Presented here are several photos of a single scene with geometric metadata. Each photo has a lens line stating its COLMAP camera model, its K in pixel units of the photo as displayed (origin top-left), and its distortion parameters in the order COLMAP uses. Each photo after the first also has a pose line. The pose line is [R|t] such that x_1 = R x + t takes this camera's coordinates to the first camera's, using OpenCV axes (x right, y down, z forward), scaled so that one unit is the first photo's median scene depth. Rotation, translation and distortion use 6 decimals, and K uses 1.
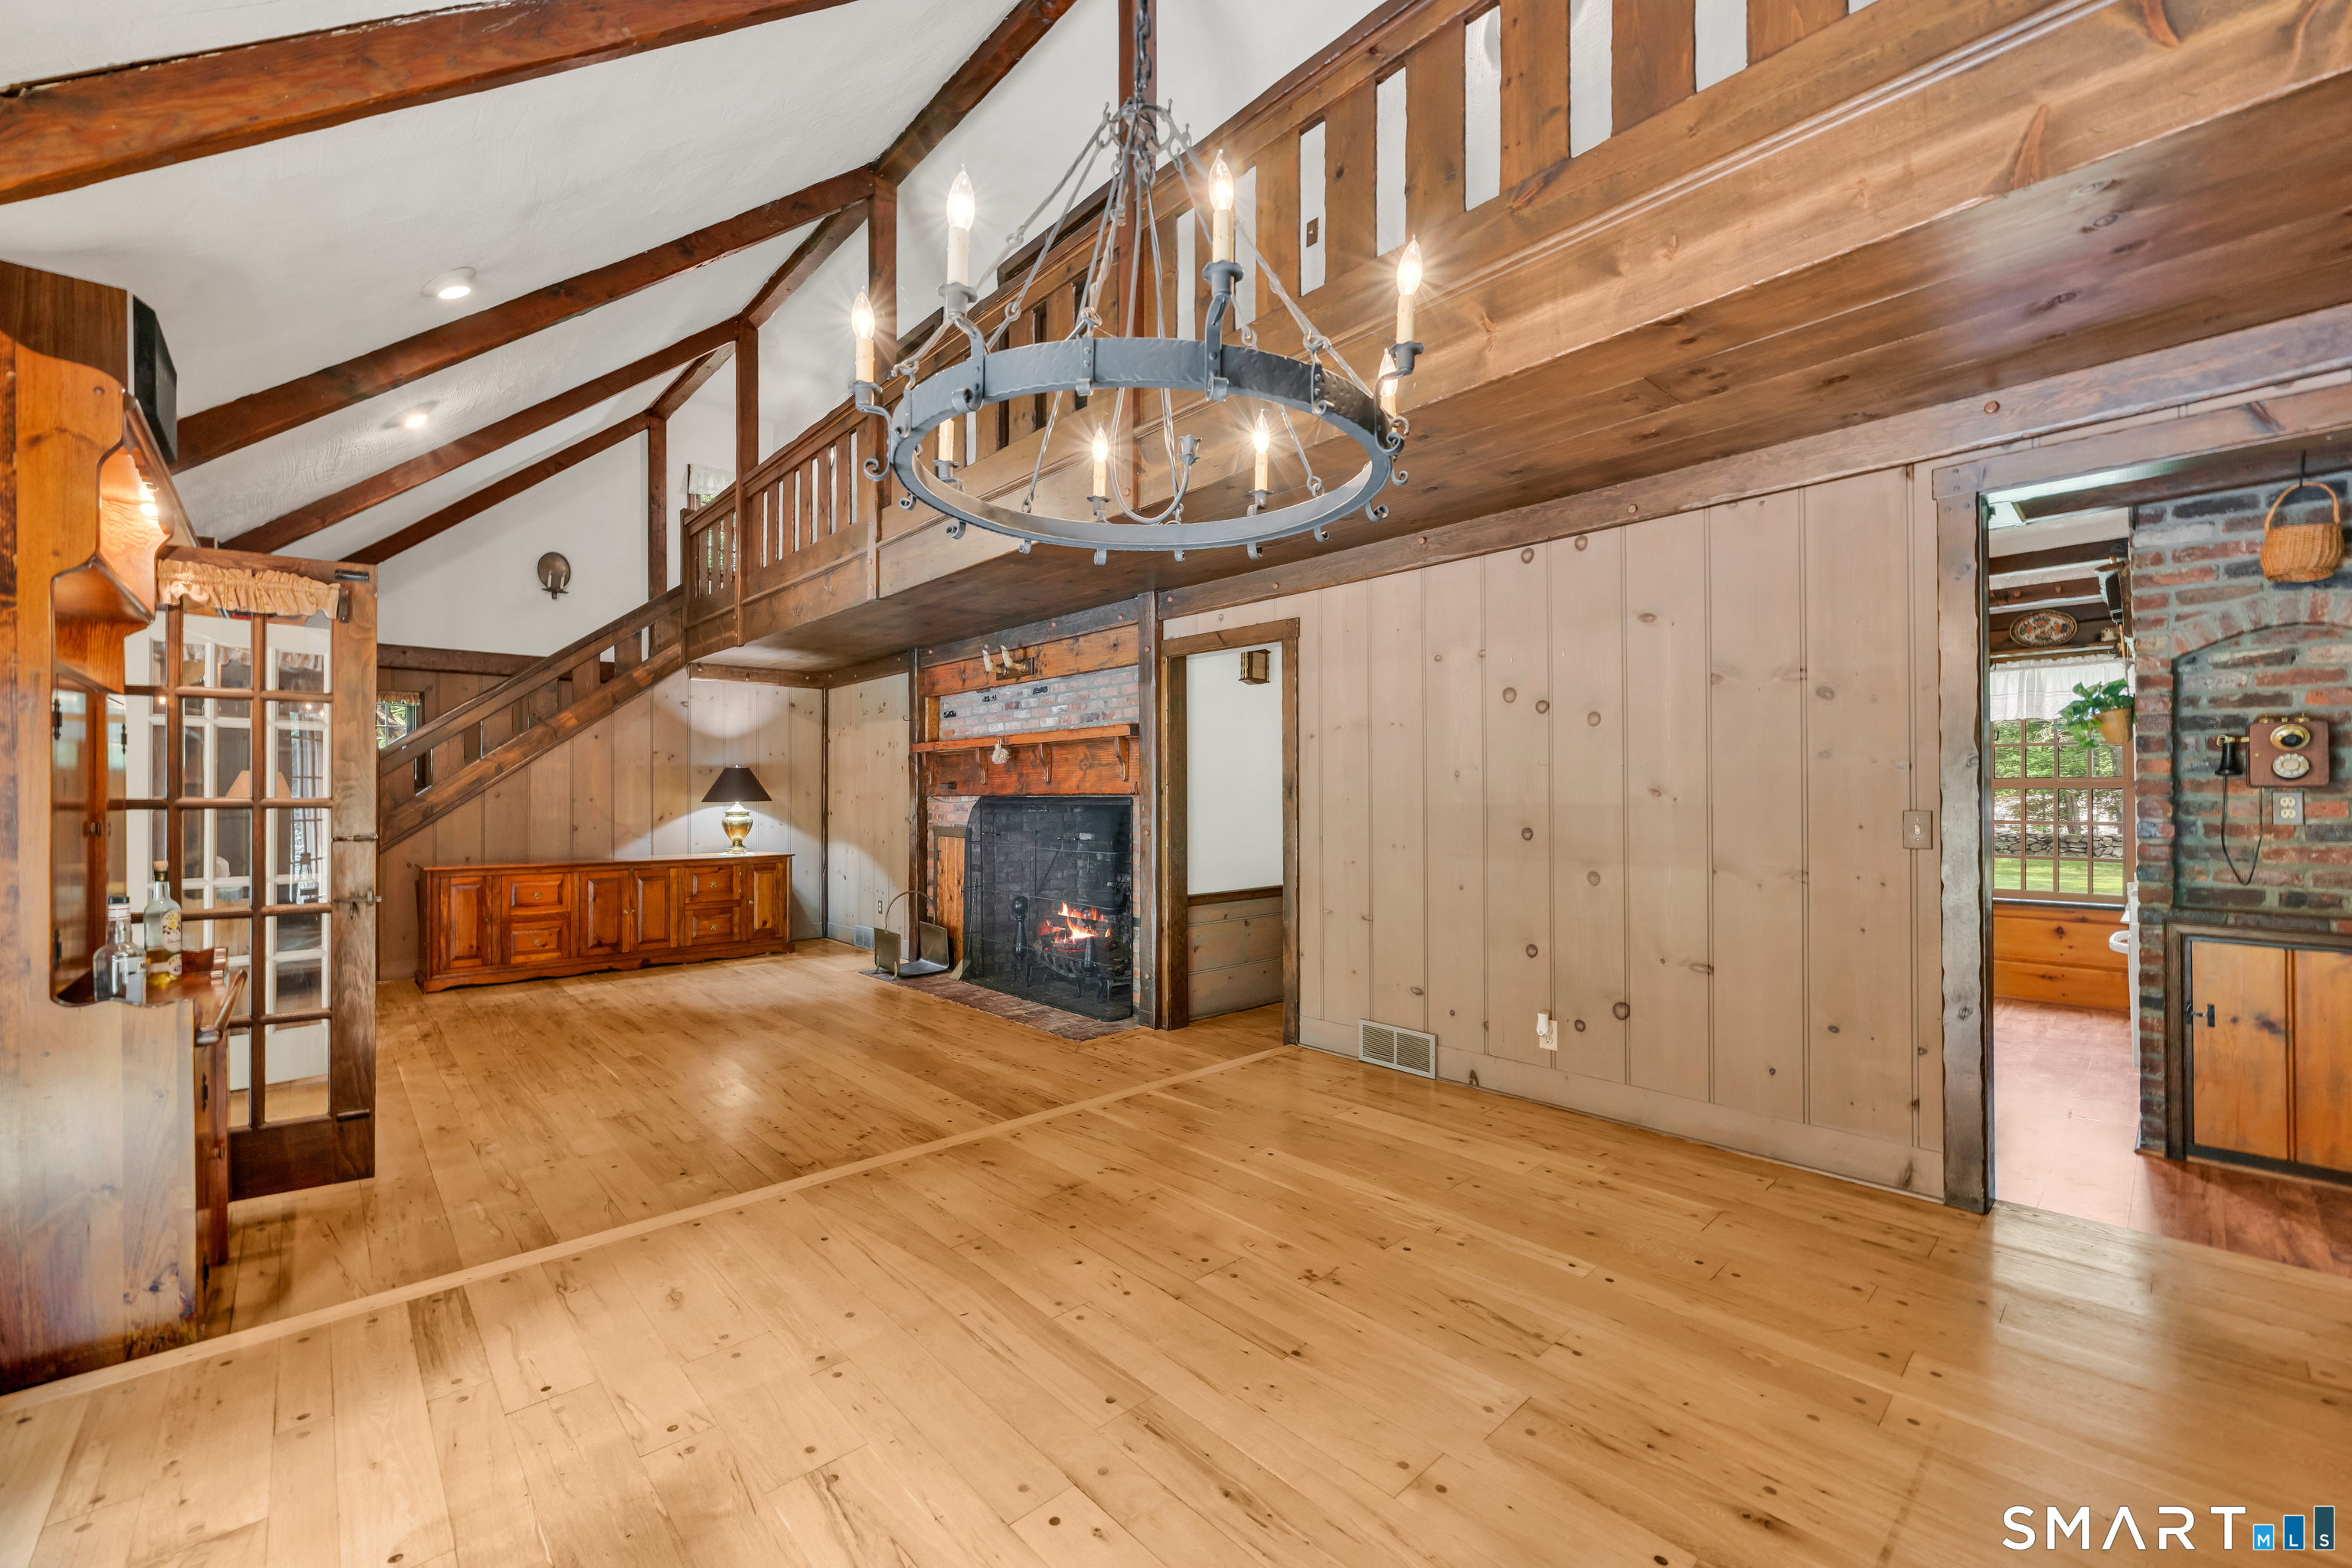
lens RADIAL K [[942.9, 0, 1177.3], [0, 942.9, 792.5], [0, 0, 1]] dist [-0.001454, 0.000169]
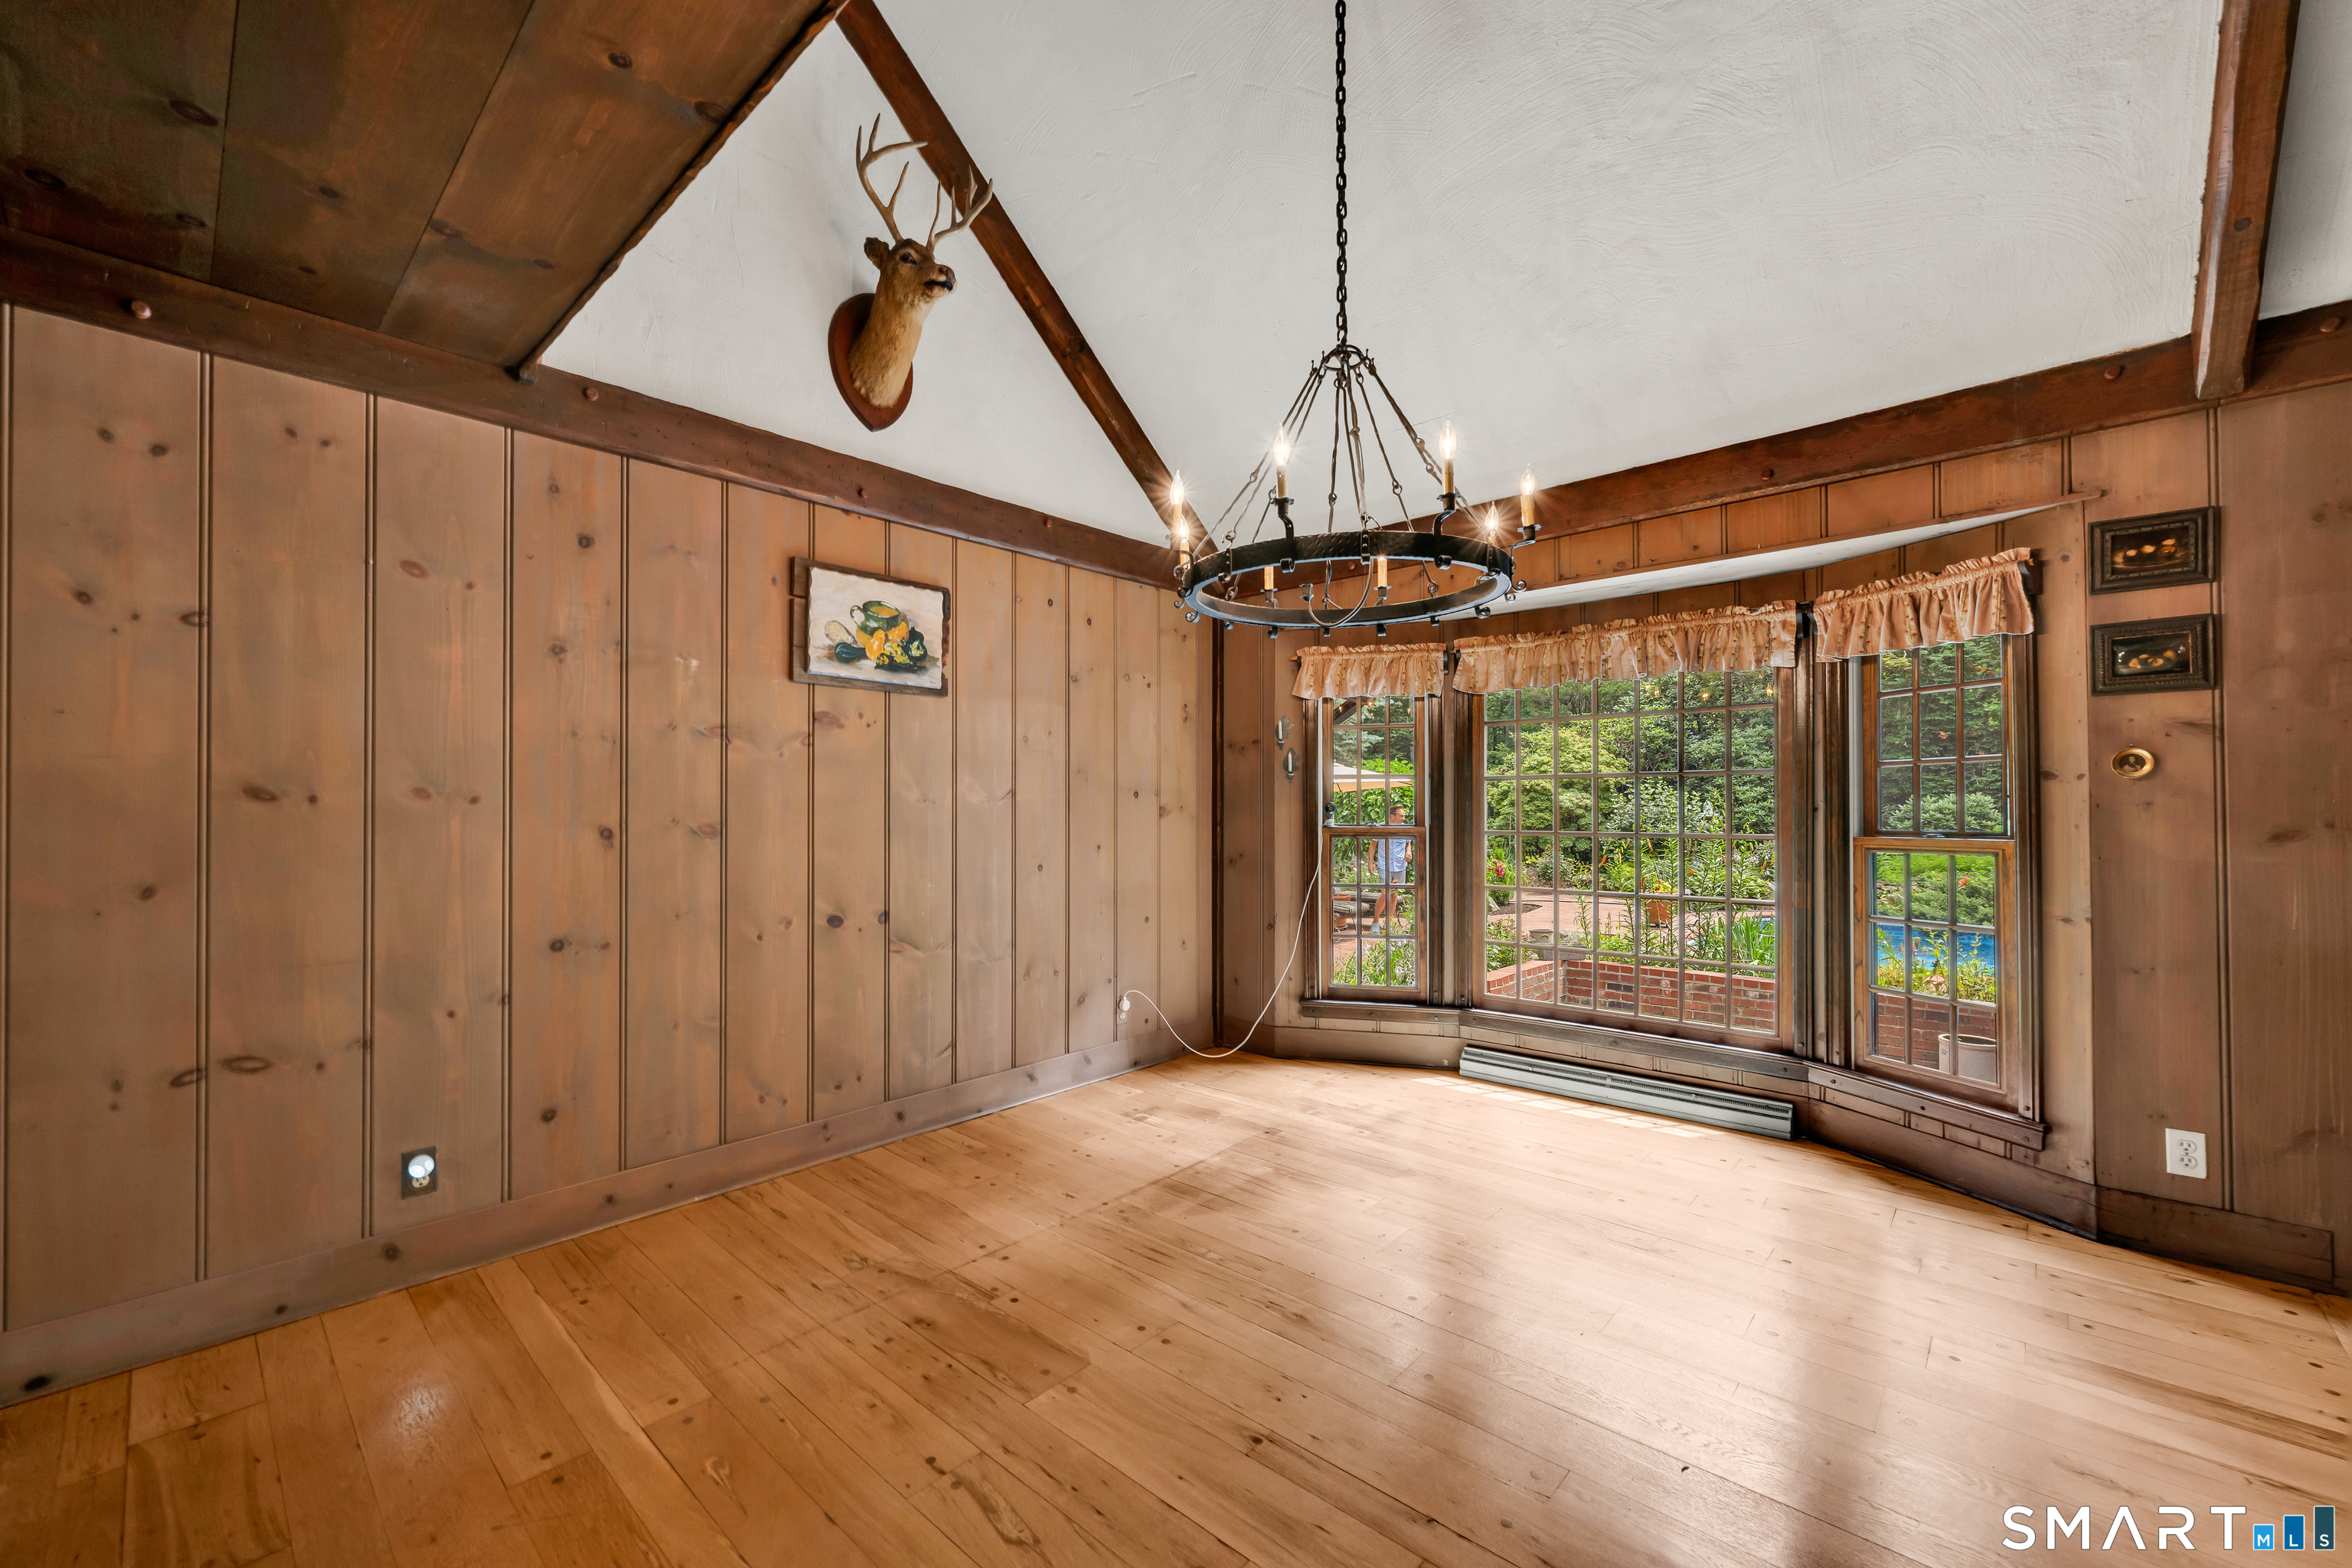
lens RADIAL K [[942.9, 0, 1183.1], [0, 942.9, 797.5], [0, 0, 1]] dist [-0.001454, 0.000169]
pose [[-0.997125, 0.003610, -0.075690, 0.268025], [0.004975, 0.999828, -0.017850, 0.014001], [0.075612, -0.018175, -0.996972, 1.946137]]
